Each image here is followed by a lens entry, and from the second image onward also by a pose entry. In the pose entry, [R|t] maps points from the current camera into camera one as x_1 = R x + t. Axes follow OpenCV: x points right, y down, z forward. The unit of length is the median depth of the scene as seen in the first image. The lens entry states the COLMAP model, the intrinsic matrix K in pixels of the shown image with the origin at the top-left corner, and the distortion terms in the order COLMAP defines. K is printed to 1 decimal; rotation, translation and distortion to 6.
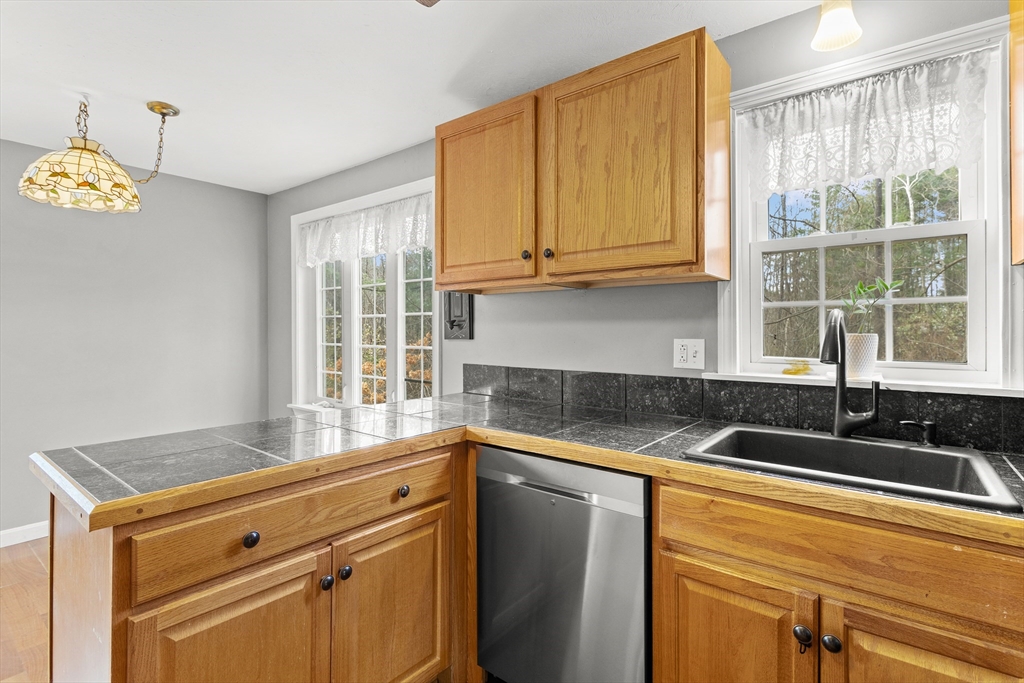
lens RADIAL K [[490.0, 0, 515.7], [0, 490.0, 327.1], [0, 0, 1]] dist [-0.002634, -0.000249]
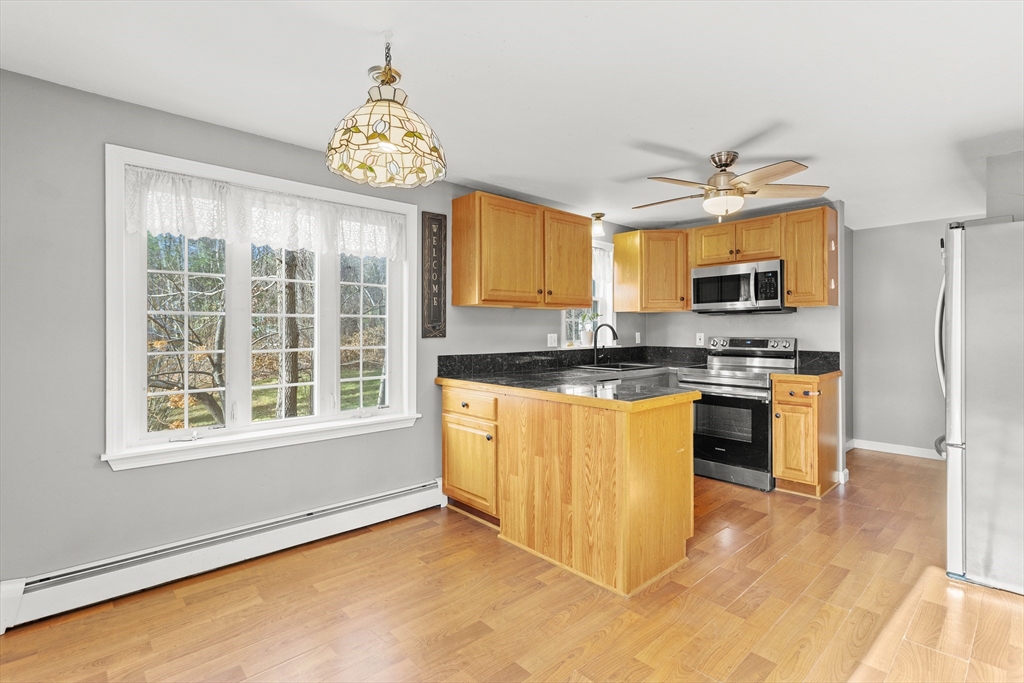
lens RADIAL K [[487.2, 0, 516.0], [0, 487.2, 332.0], [0, 0, 1]] dist [-0.001586, 0.000599]
pose [[0.158283, -0.007378, 0.987366, -2.039309], [-0.002143, 0.999967, 0.007816, -0.001806], [-0.987391, -0.003353, 0.158262, 0.850072]]
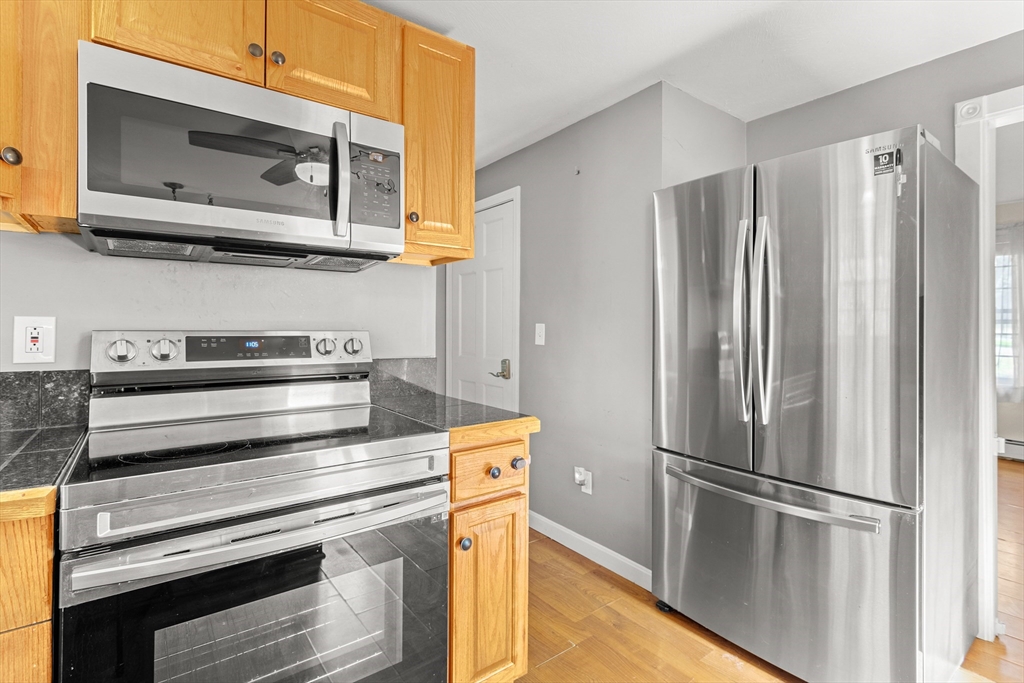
lens RADIAL K [[490.0, 0, 515.7], [0, 490.0, 327.1], [0, 0, 1]] dist [-0.002634, -0.000249]
pose [[-0.966781, -0.008813, 0.255456, -0.046649], [-0.010571, 0.999929, -0.005512, 0.037316], [-0.255389, -0.008029, -0.966805, 0.786991]]
